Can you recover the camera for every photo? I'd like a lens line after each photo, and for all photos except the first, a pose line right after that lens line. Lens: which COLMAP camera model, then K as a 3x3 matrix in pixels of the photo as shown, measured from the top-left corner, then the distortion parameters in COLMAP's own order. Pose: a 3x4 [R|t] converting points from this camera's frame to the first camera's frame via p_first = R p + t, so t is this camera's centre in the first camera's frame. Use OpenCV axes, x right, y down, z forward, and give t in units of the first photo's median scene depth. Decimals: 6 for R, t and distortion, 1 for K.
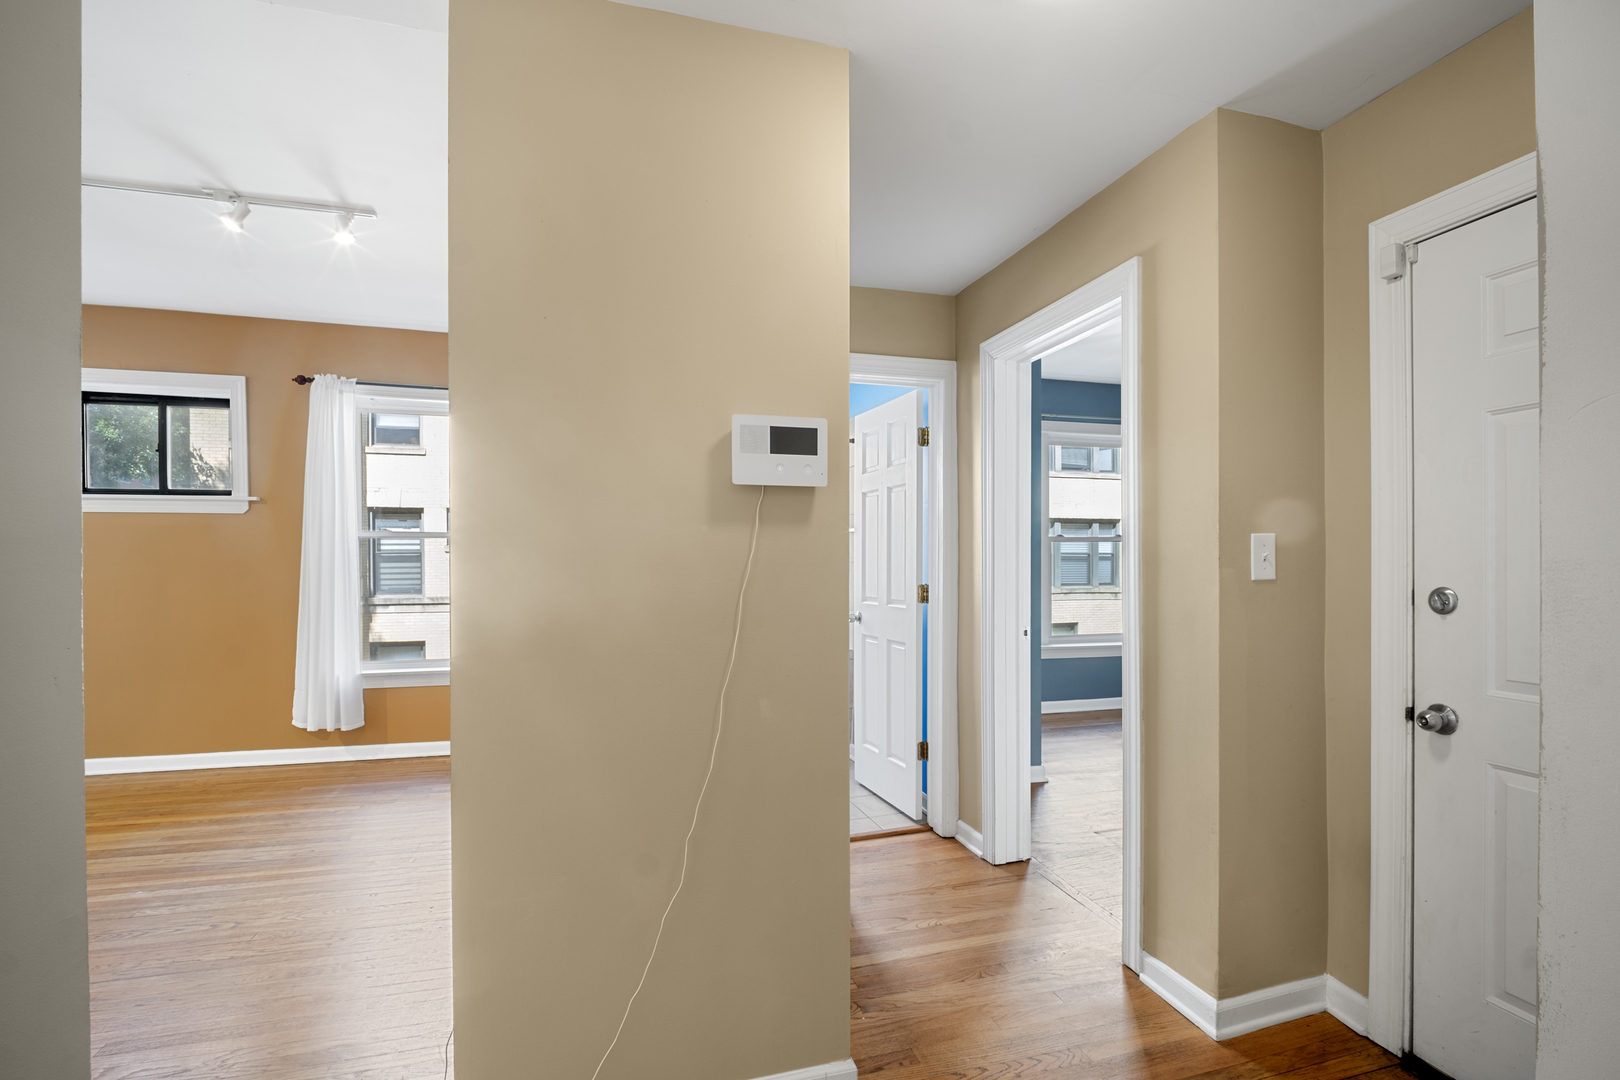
lens RADIAL K [[745.8, 0, 814.3], [0, 745.8, 566.7], [0, 0, 1]] dist [0.000799, -0.006082]
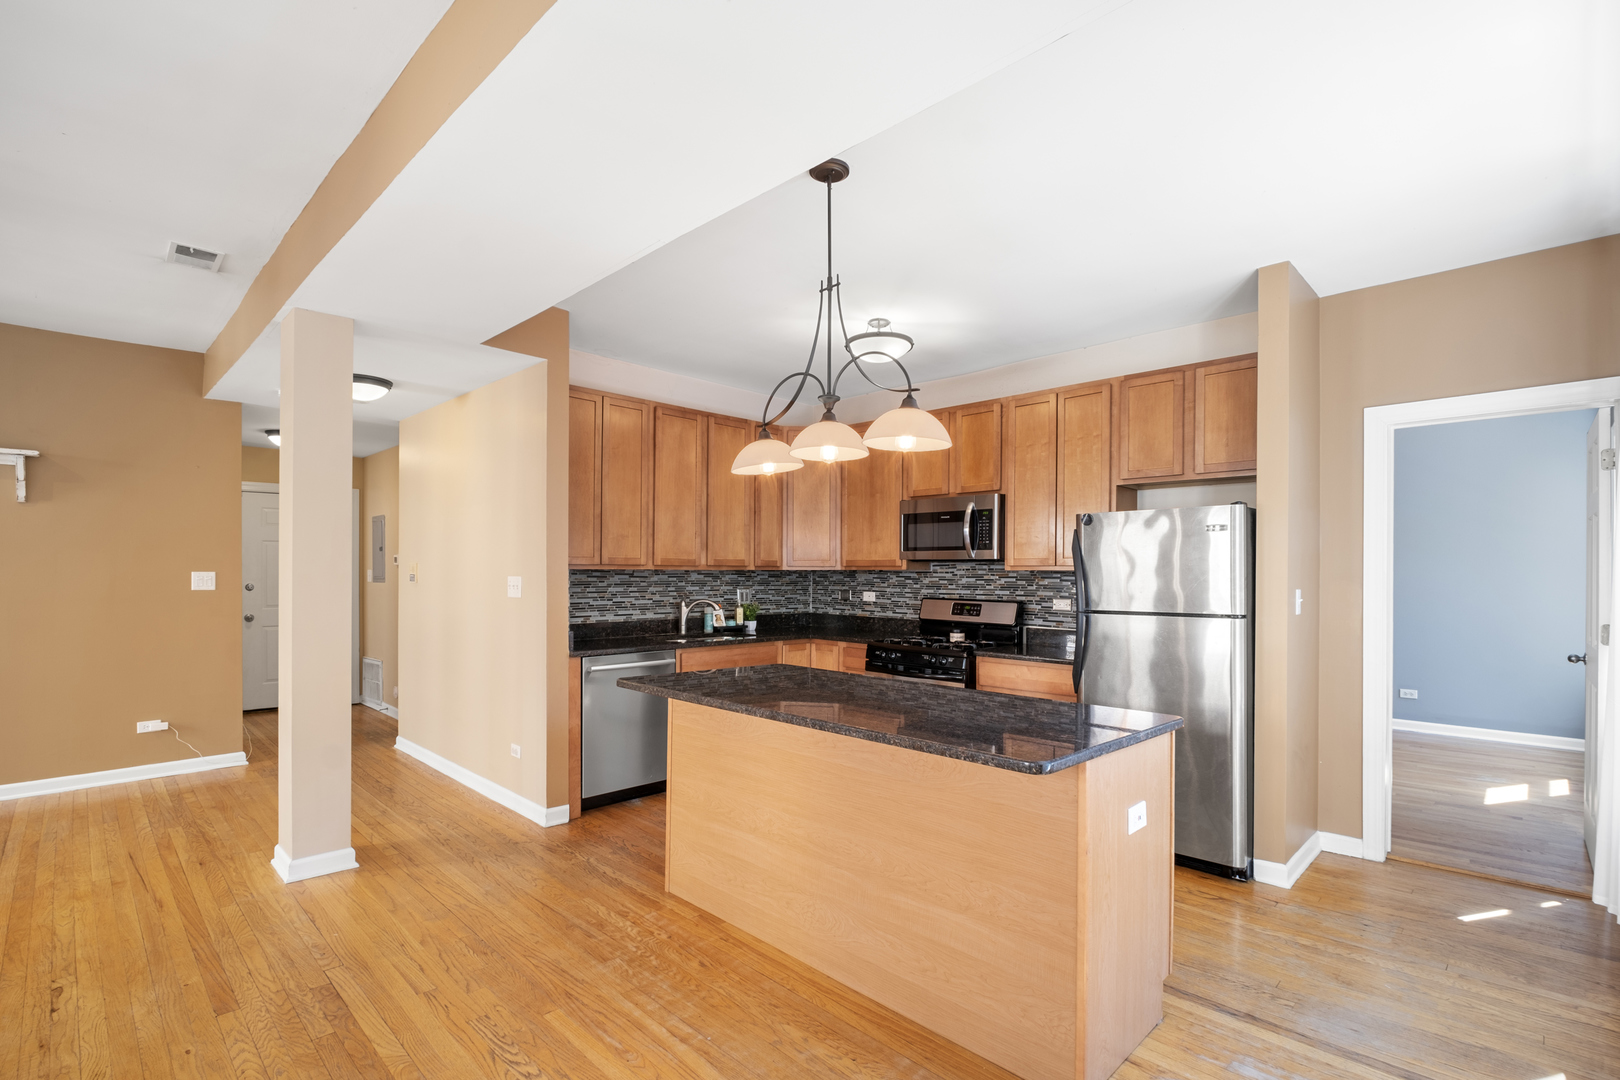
lens RADIAL K [[749.6, 0, 822.5], [0, 749.6, 574.8], [0, 0, 1]] dist [-0.000173, -0.000126]
pose [[-0.486777, -0.004679, 0.873514, -1.557598], [0.001691, 0.999979, 0.006298, -0.014770], [-0.873524, 0.004543, -0.486759, 0.123899]]
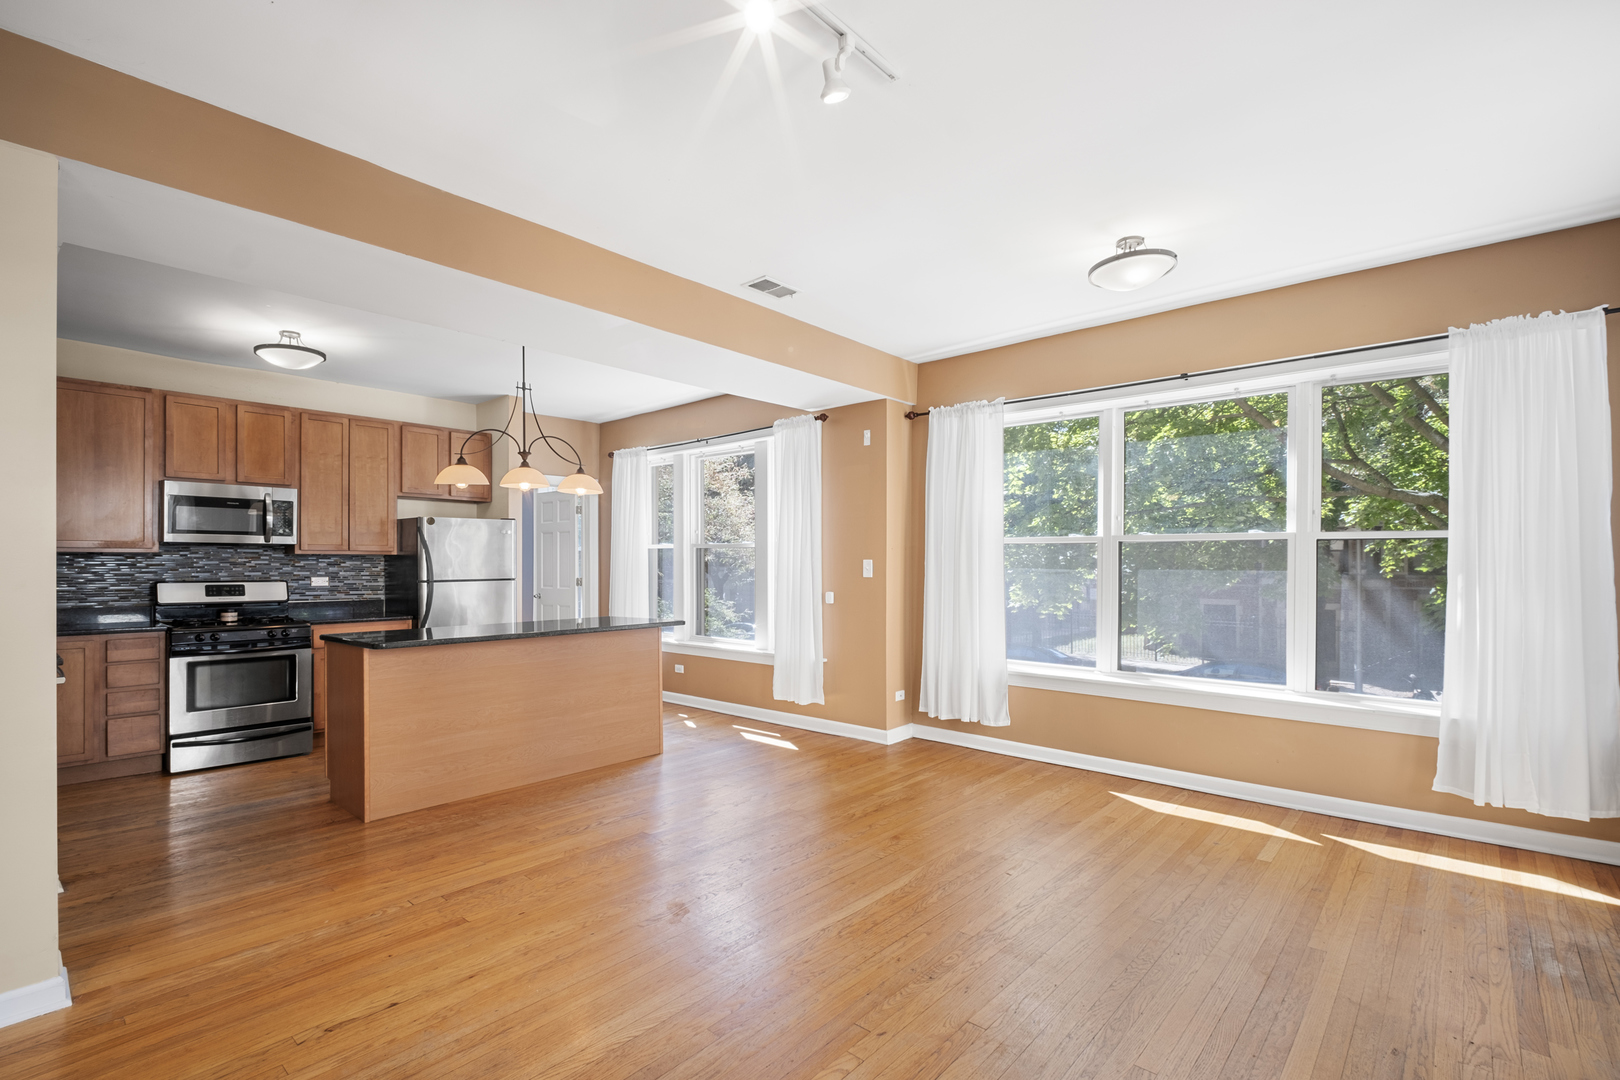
lens RADIAL K [[751.8, 0, 818.4], [0, 751.8, 564.4], [0, 0, 1]] dist [-0.001541, -0.006480]
pose [[-0.843377, 0.001825, -0.537319, -0.852288], [-0.004468, 0.999936, 0.010408, -0.013408], [0.537304, 0.011179, -0.843315, 0.878563]]
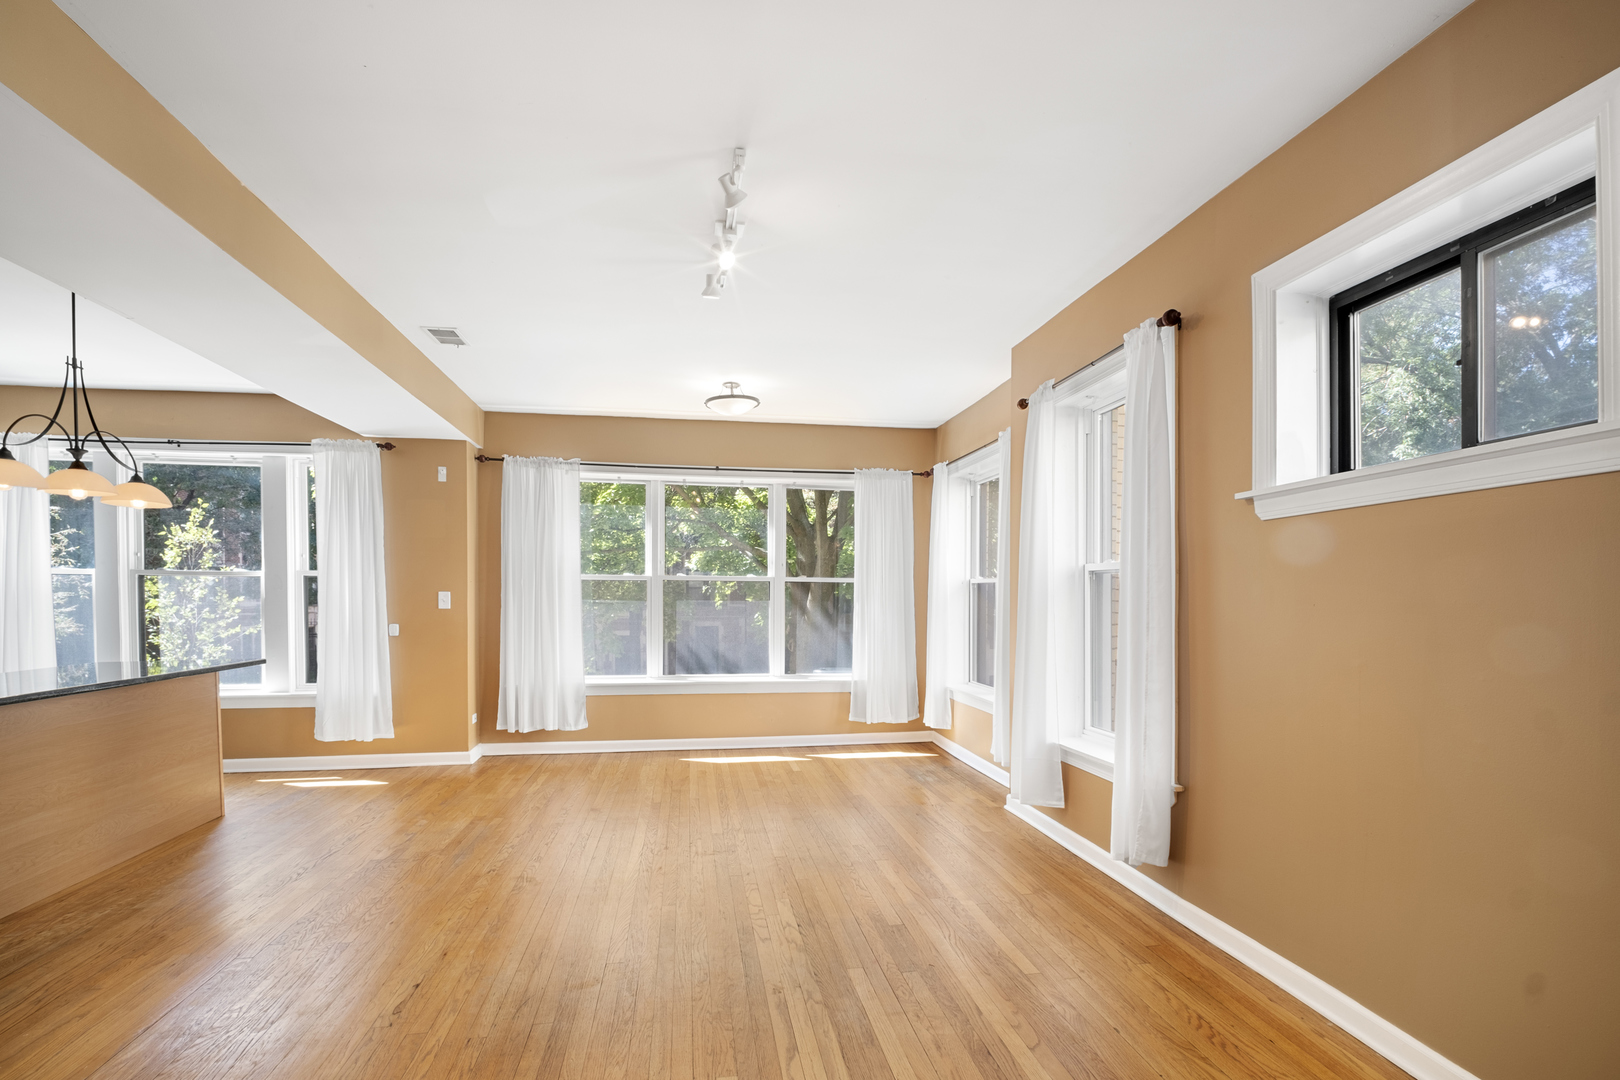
lens RADIAL K [[751.8, 0, 821.0], [0, 751.8, 610.8], [0, 0, 1]] dist [-0.001541, -0.006480]
pose [[-0.111951, 0.016960, -0.993569, -0.388576], [-0.012467, 0.999752, 0.018471, -0.007976], [0.993636, 0.014455, -0.111711, 0.675128]]
